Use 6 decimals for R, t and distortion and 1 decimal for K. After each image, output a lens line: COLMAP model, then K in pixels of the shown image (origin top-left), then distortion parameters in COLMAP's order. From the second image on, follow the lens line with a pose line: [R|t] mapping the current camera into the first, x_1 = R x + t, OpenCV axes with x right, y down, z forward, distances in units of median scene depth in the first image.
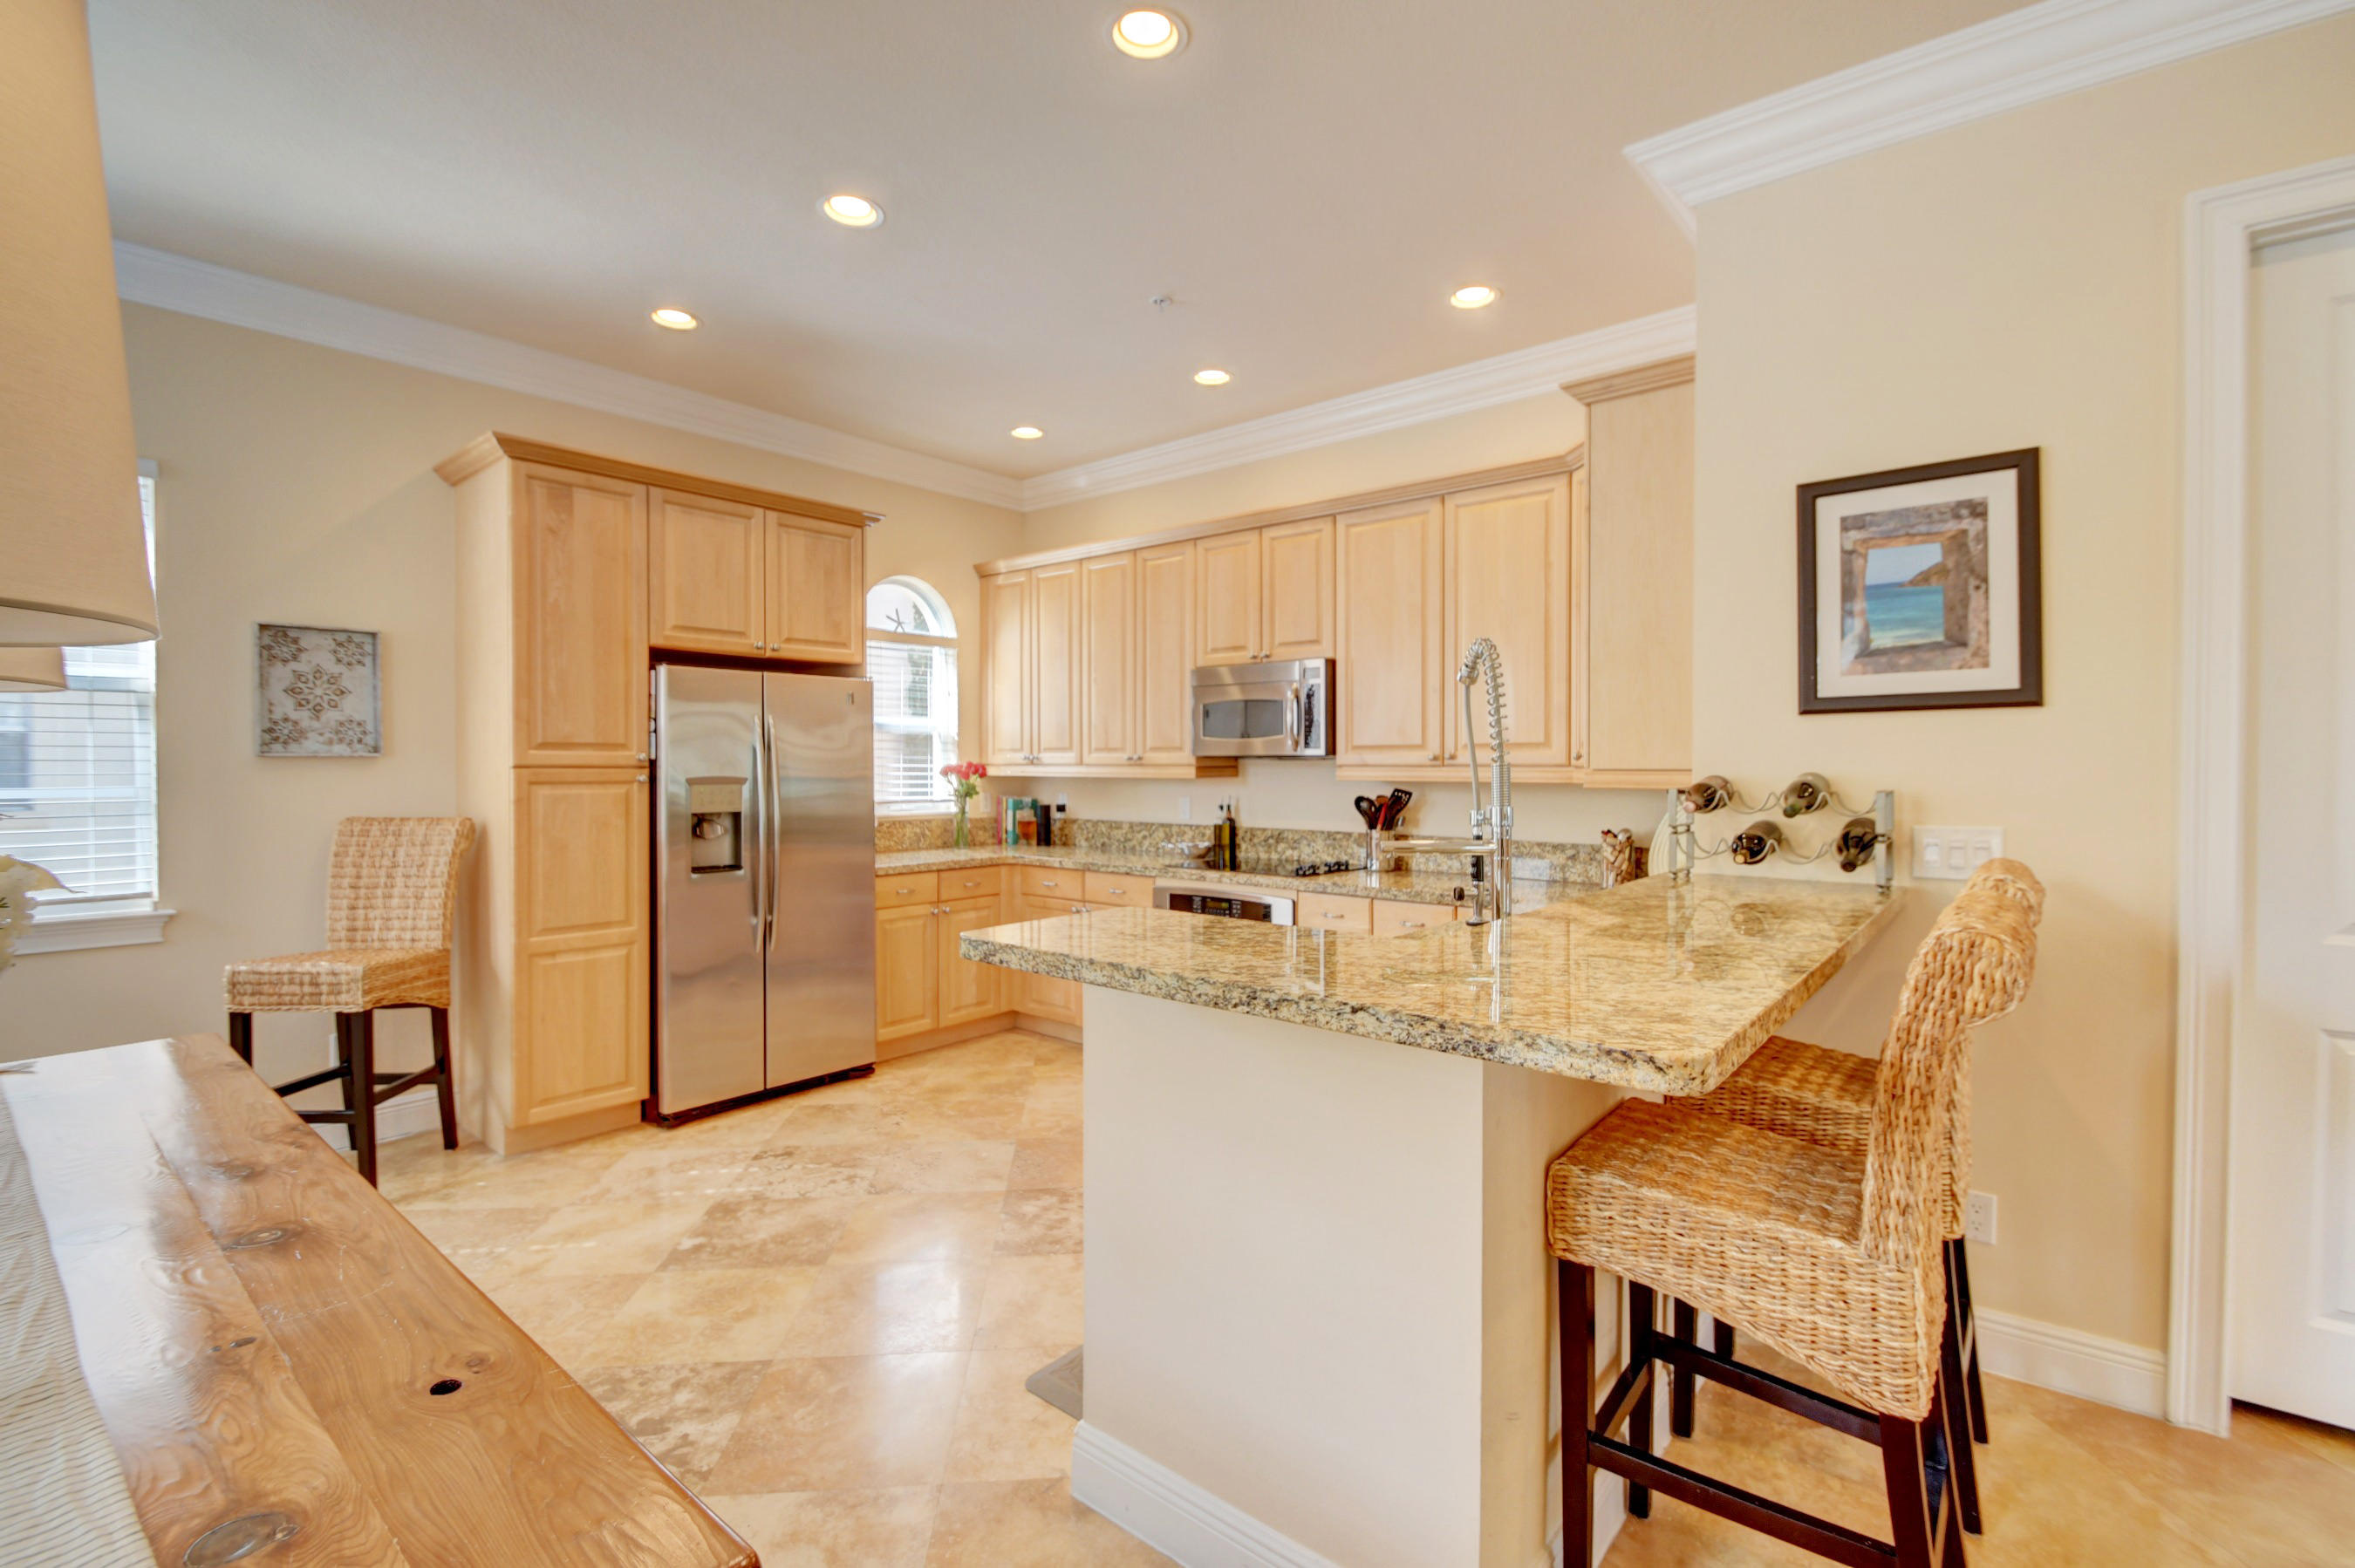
lens RADIAL K [[1039.4, 0, 1185.3], [0, 1039.4, 784.7], [0, 0, 1]] dist [0.003266, 0.000193]
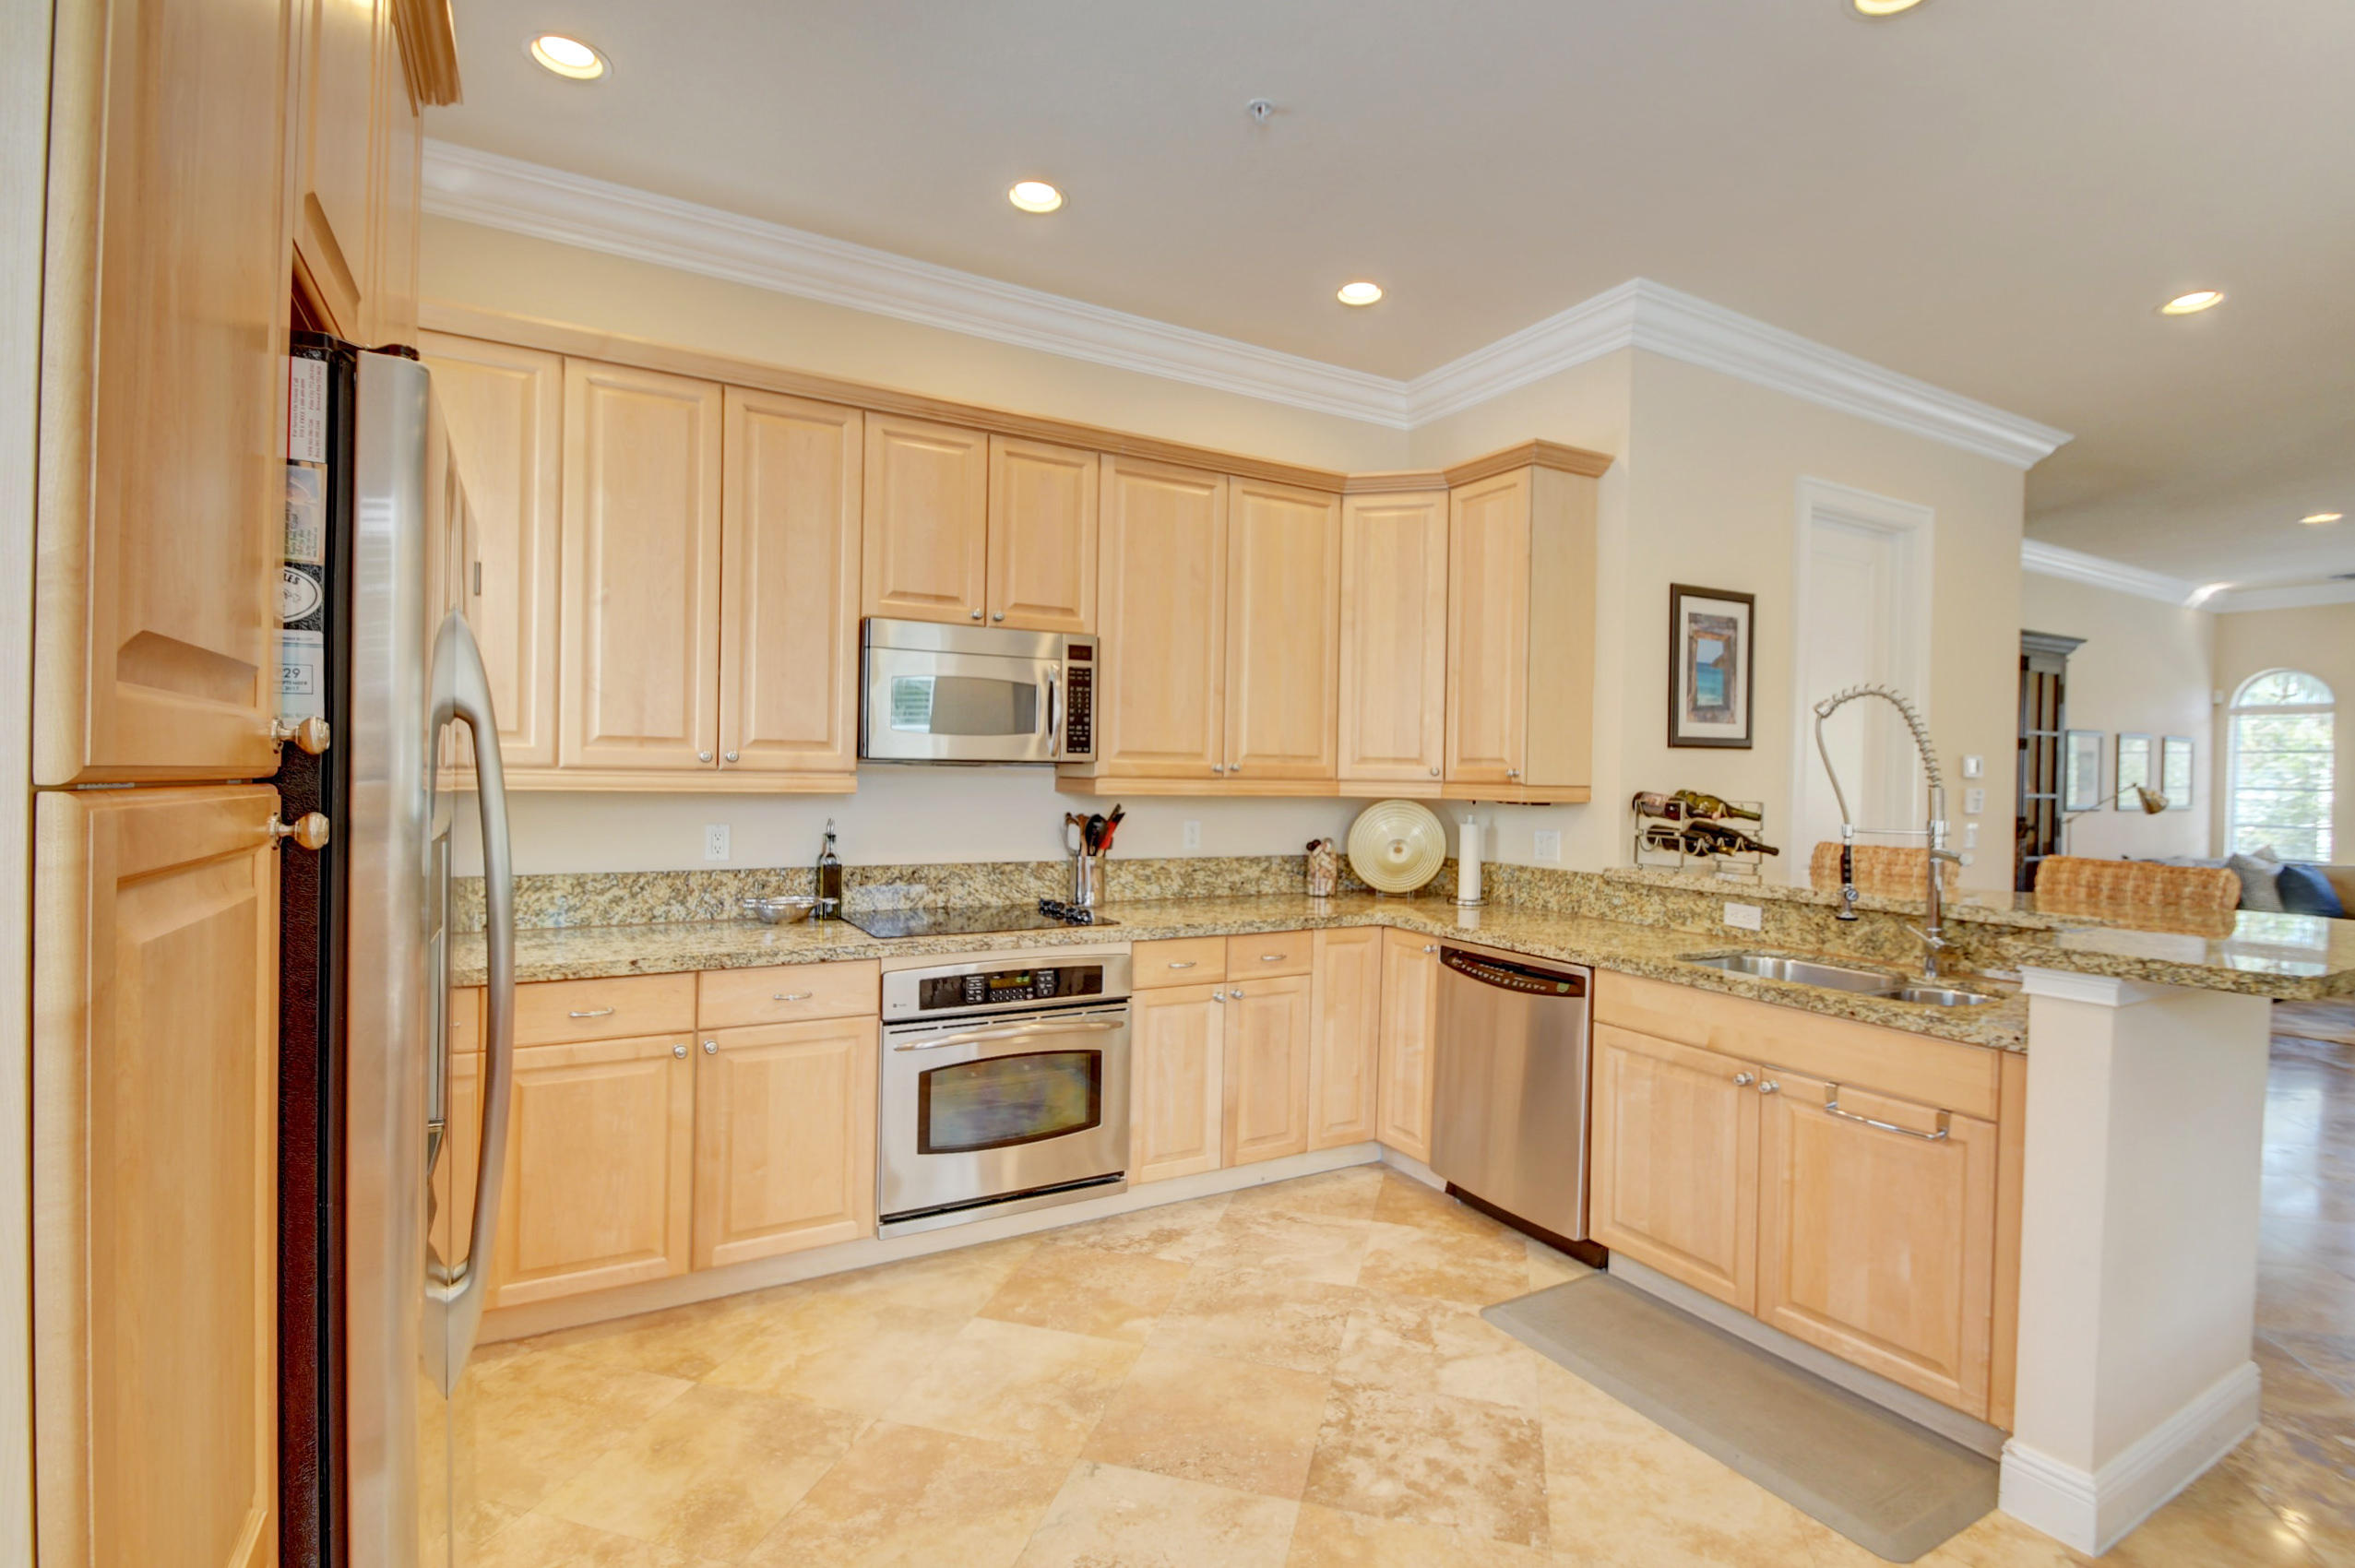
lens RADIAL K [[1102.1, 0, 1190.3], [0, 1102.1, 780.7], [0, 0, 1]] dist [0.000152, -0.000193]
pose [[0.341461, 0.000116, 0.939896, -0.640584], [0.002187, 0.999997, -0.000918, -0.014649], [-0.939893, 0.002369, 0.341460, 0.694406]]
